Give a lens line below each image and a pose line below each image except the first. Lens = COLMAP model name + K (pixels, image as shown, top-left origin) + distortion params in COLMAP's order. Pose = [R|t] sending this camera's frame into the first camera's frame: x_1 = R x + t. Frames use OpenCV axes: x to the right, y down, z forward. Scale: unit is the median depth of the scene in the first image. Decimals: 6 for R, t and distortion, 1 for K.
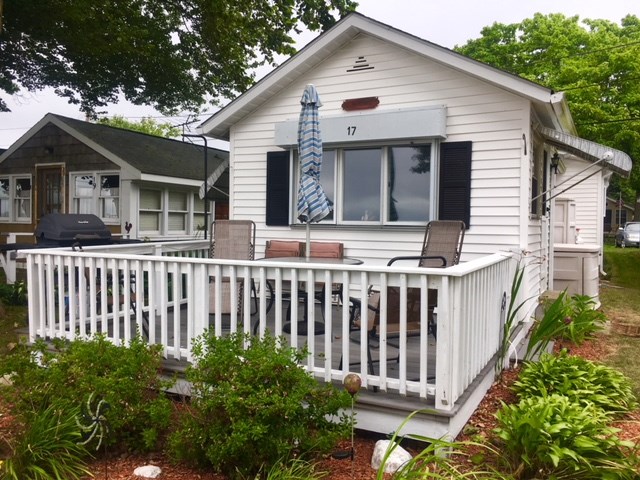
lens RADIAL K [[536.7, 0, 320.0], [0, 536.7, 266.6], [0, 0, 1]] dist [0.002773, 0.002968]
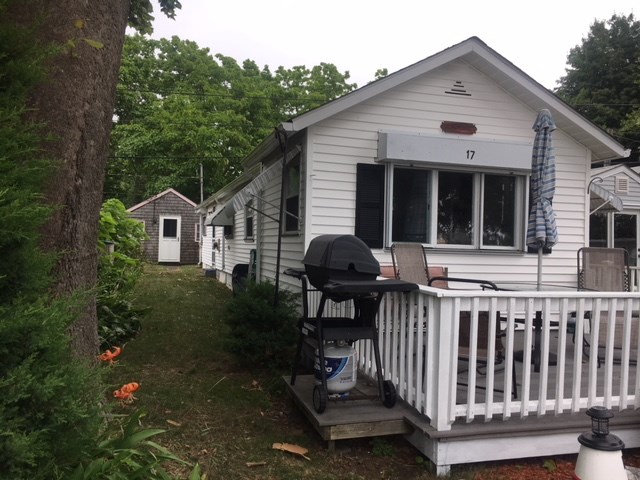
lens RADIAL K [[559.4, 0, 302.0], [0, 559.4, 239.4], [0, 0, 1]] dist [0.060210, -0.084694]
pose [[0.737503, 0.017298, 0.675123, -0.804681], [0.035419, 0.997305, -0.064245, -0.038758], [-0.674415, 0.071293, 0.734903, 0.427119]]
